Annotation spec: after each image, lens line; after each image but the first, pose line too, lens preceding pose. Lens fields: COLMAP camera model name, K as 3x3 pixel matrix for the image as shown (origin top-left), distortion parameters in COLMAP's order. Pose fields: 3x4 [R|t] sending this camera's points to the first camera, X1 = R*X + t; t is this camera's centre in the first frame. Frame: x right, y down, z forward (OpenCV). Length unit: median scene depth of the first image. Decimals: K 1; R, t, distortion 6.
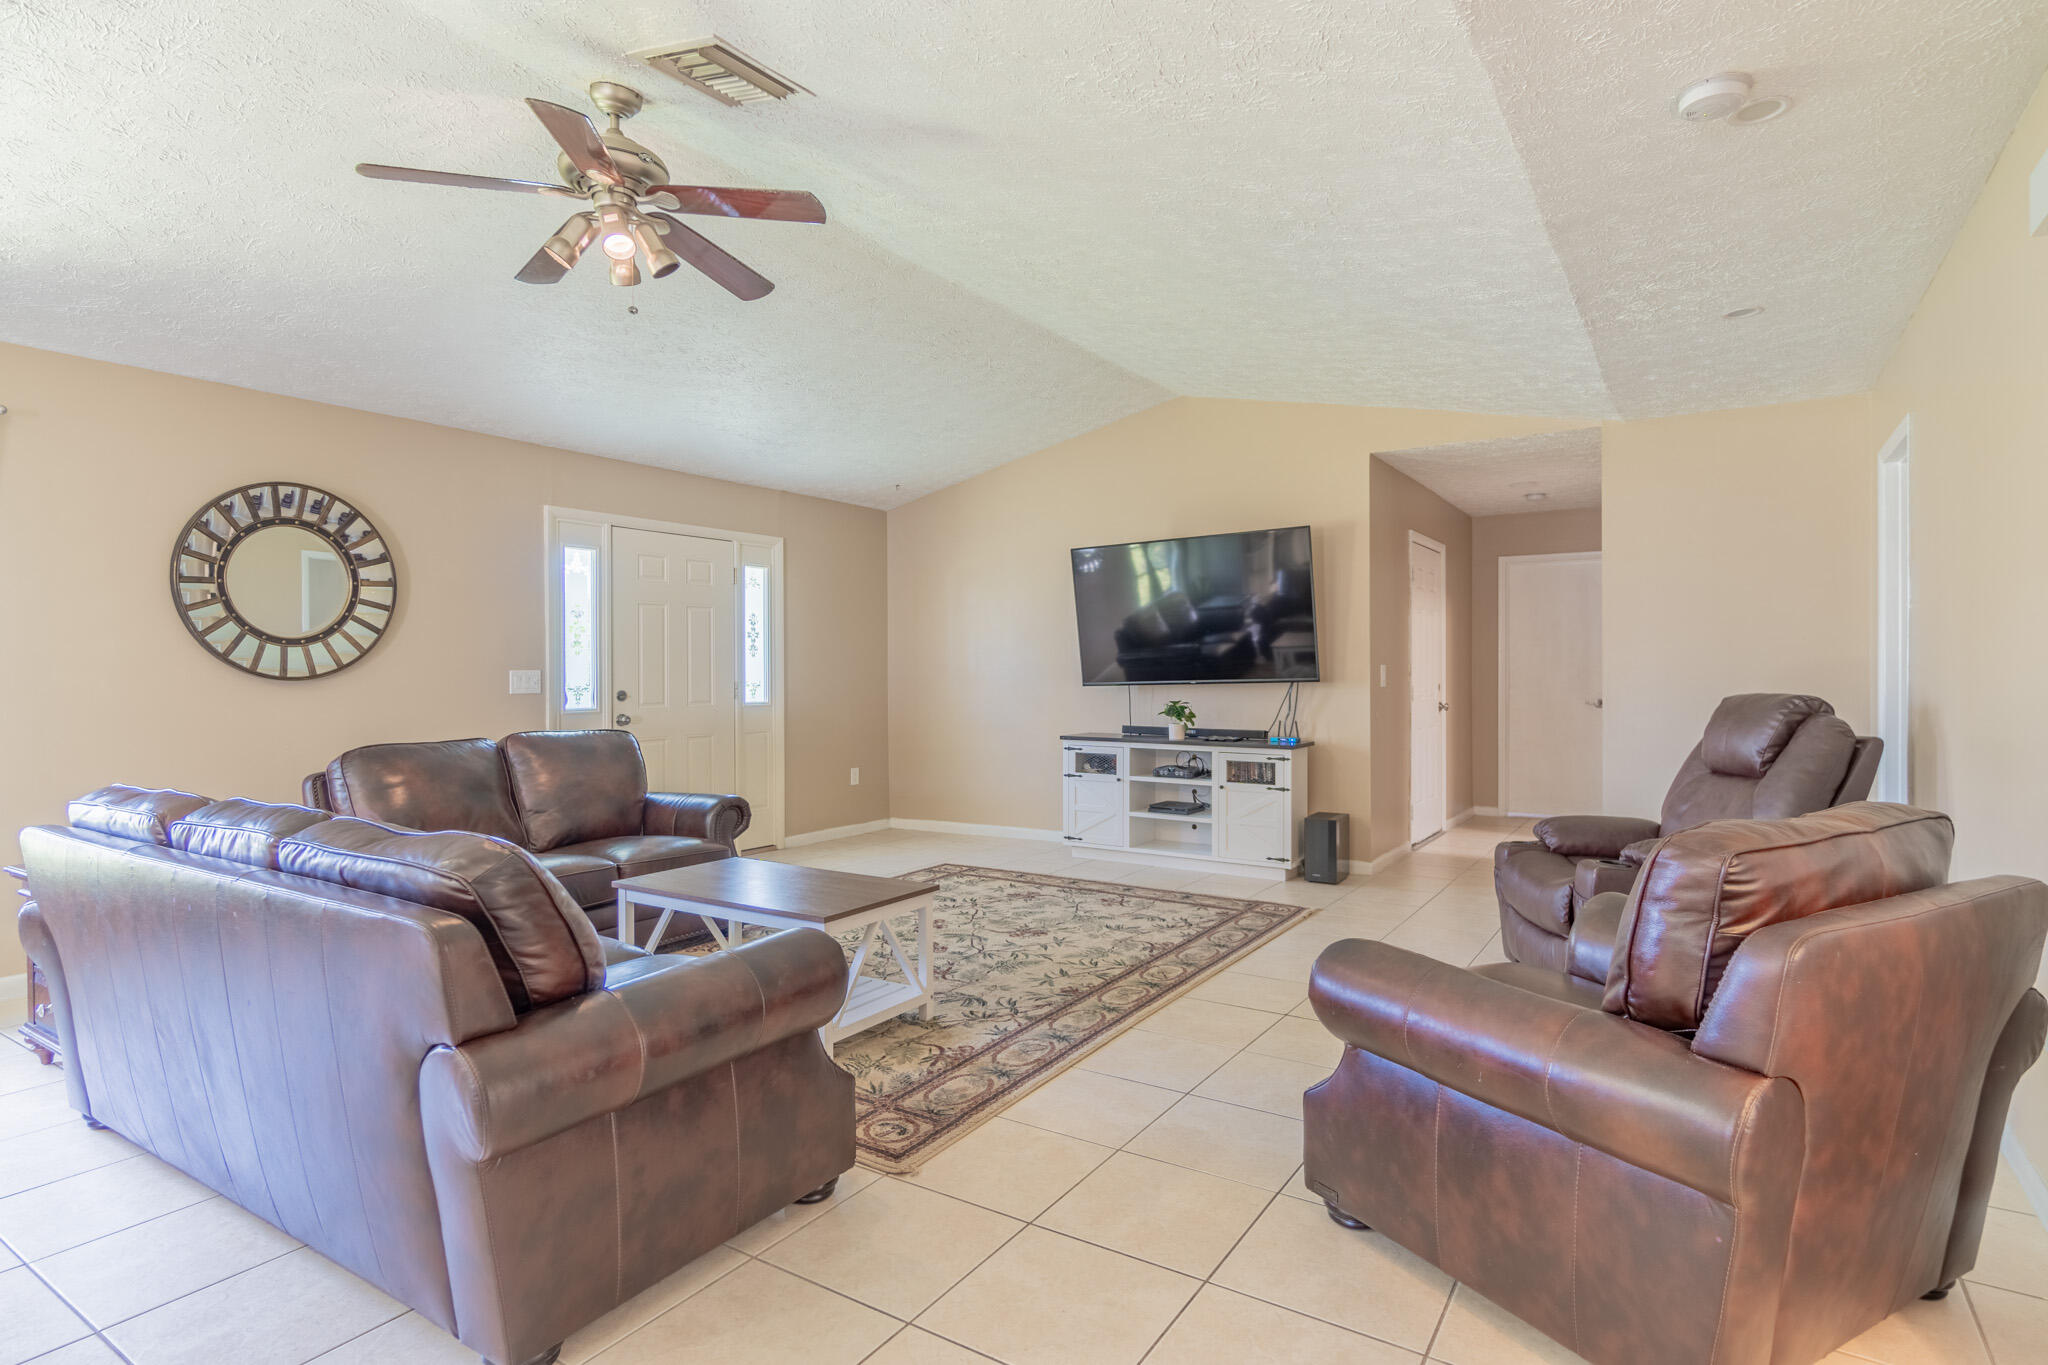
lens RADIAL K [[1054.0, 0, 1024.7], [0, 1054.0, 689.3], [0, 0, 1]] dist [0.011108, -0.005101]
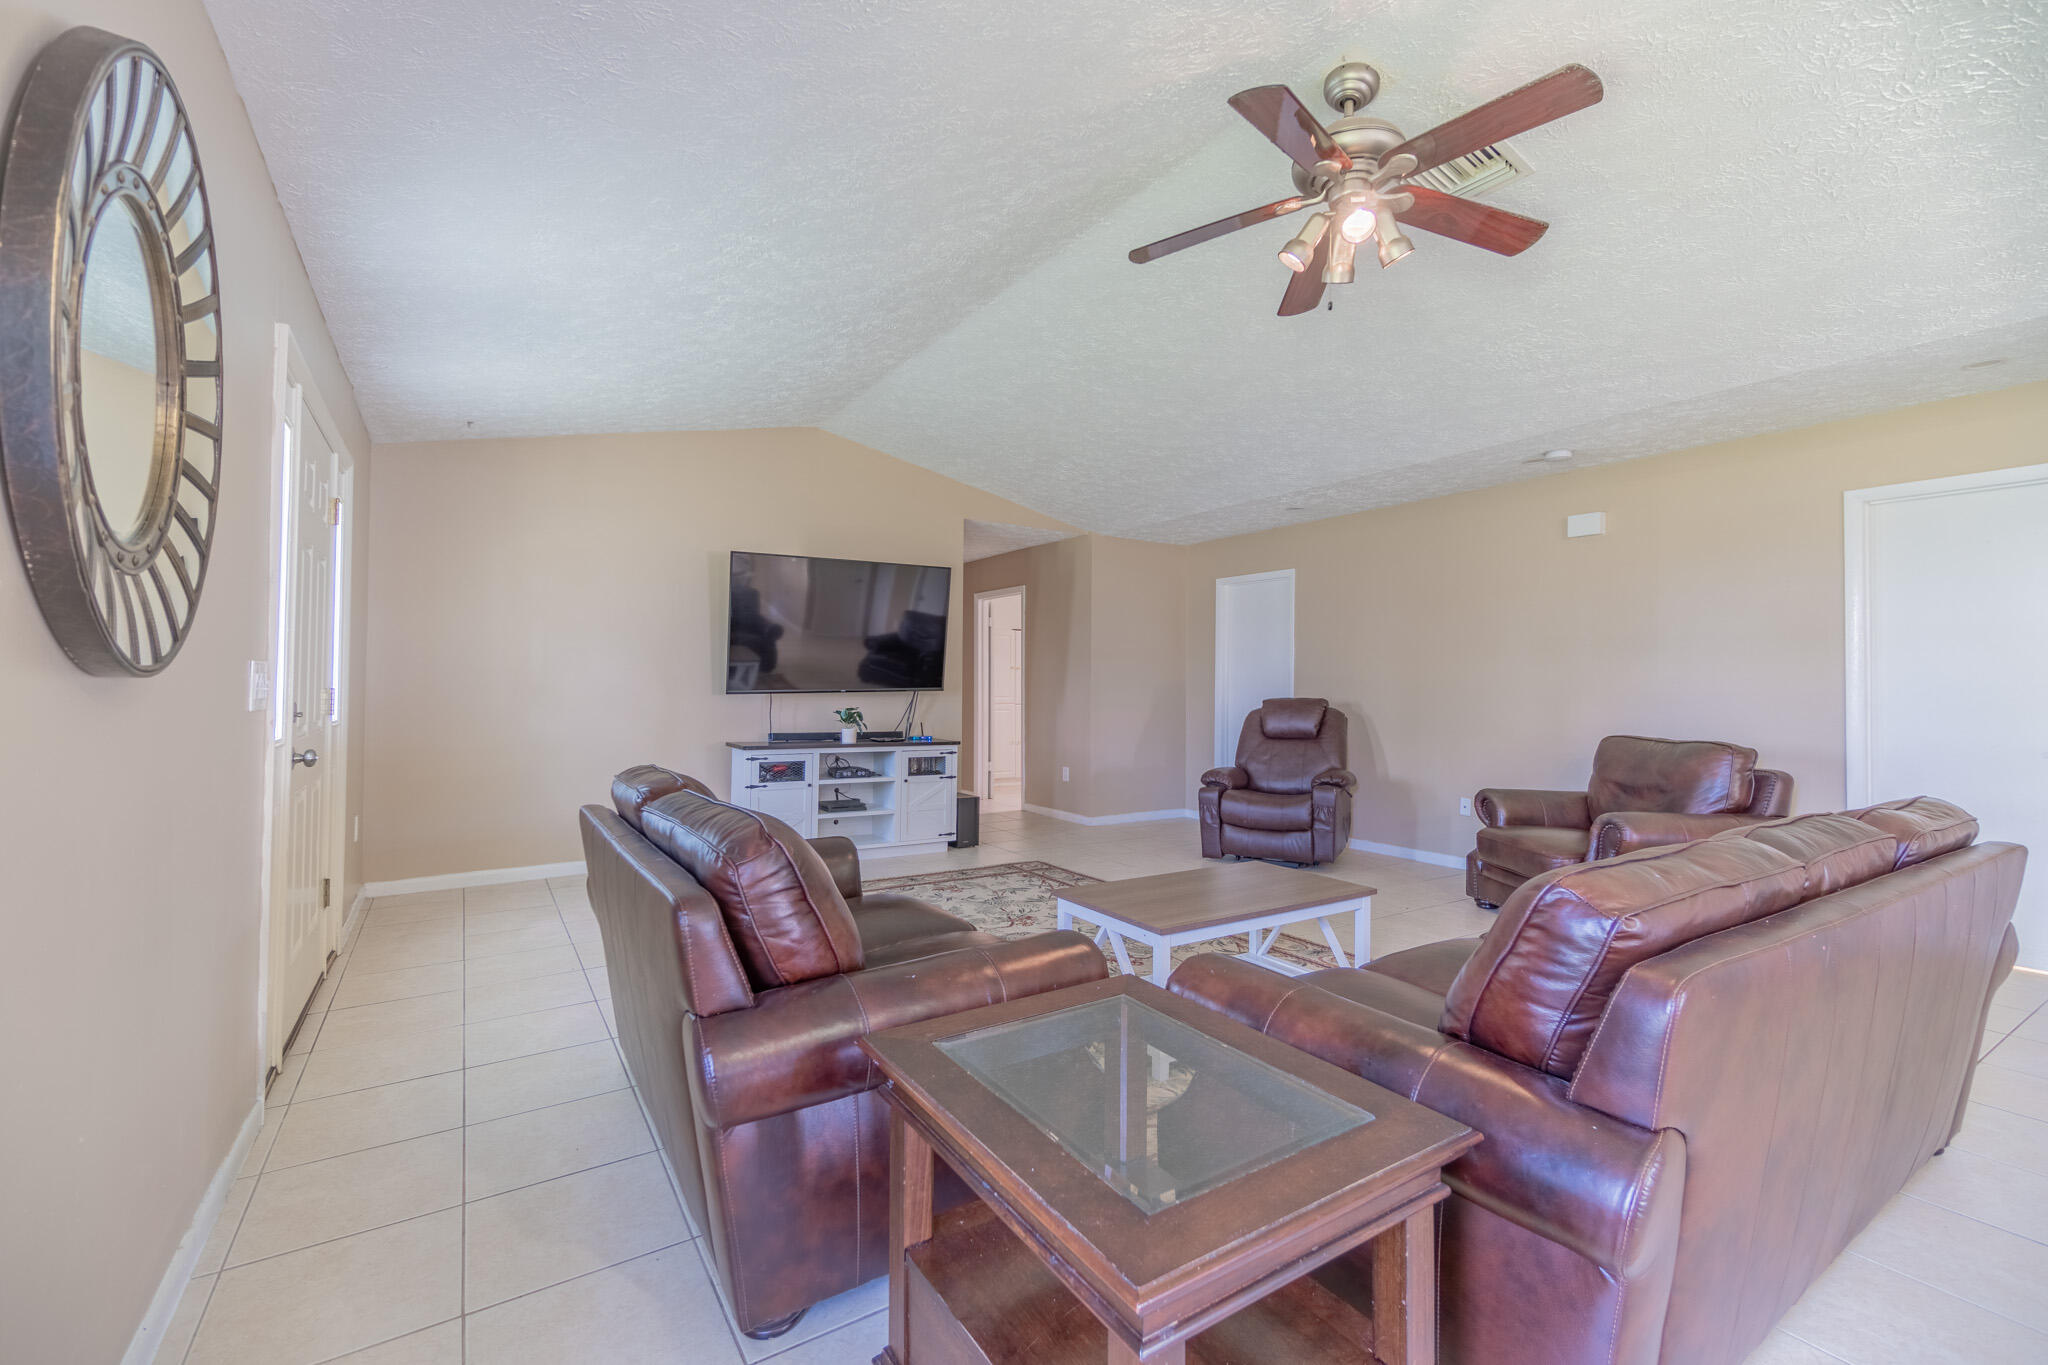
lens RADIAL K [[866.9, 0, 1021.1], [0, 866.9, 684.5], [0, 0, 1]] dist [0.011982, -0.004004]
pose [[0.407788, 0.010593, 0.913015, -0.856565], [0.003537, 0.999907, -0.013180, -0.000784], [-0.913070, 0.008604, 0.407713, 0.661687]]
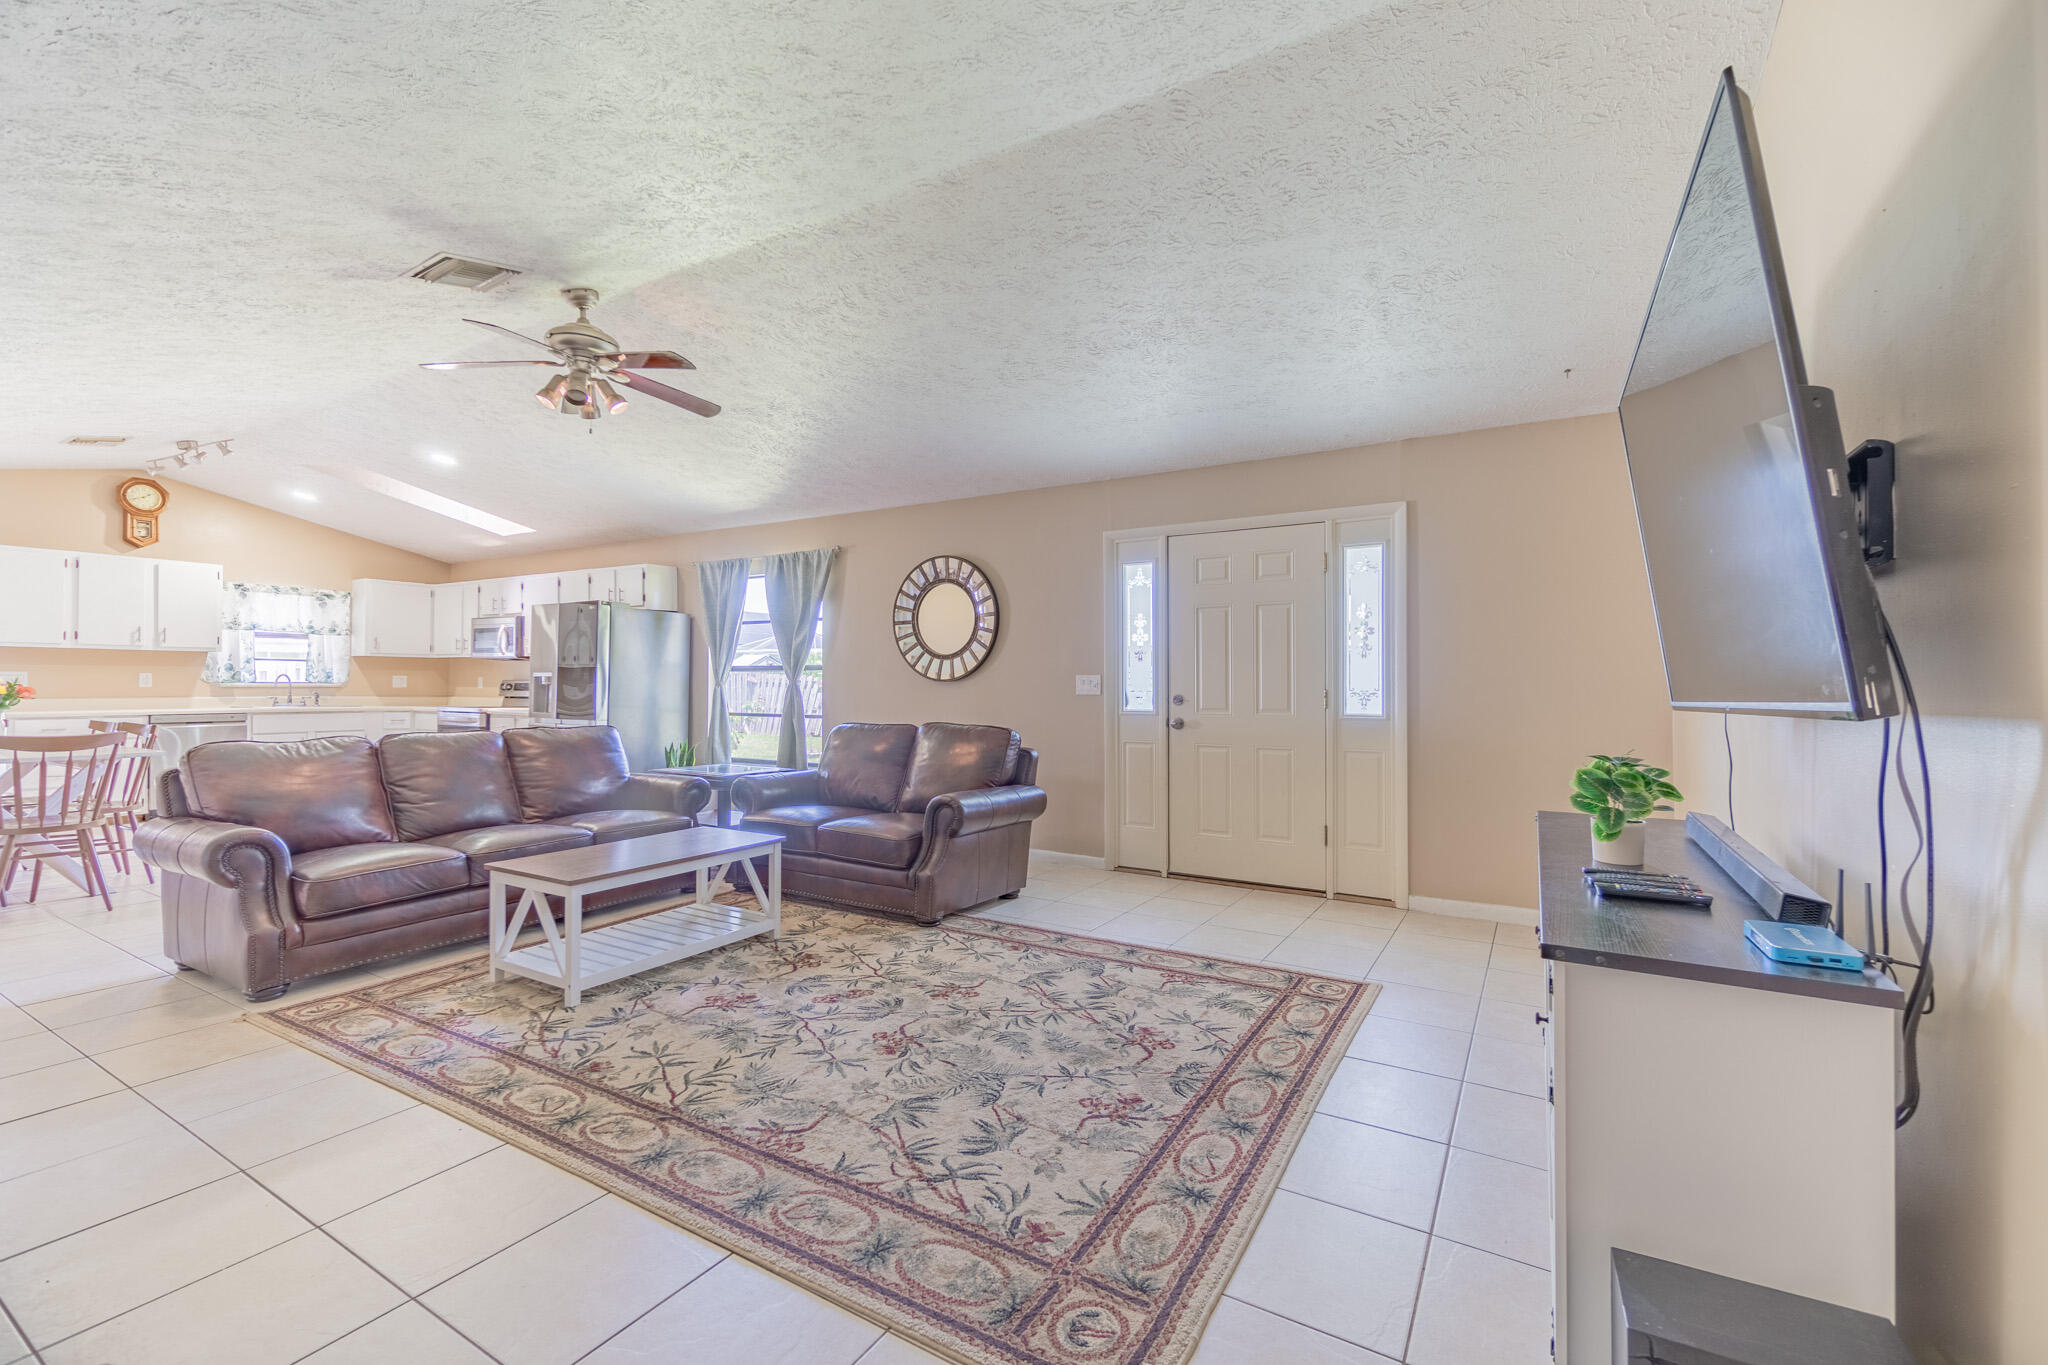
lens RADIAL K [[866.9, 0, 1021.6], [0, 866.9, 676.2], [0, 0, 1]] dist [0.011982, -0.004004]
pose [[0.033281, -0.001758, -0.999444, 0.617843], [-0.018043, 0.999834, -0.002360, -0.016375], [0.999283, 0.018111, 0.033244, 1.109931]]
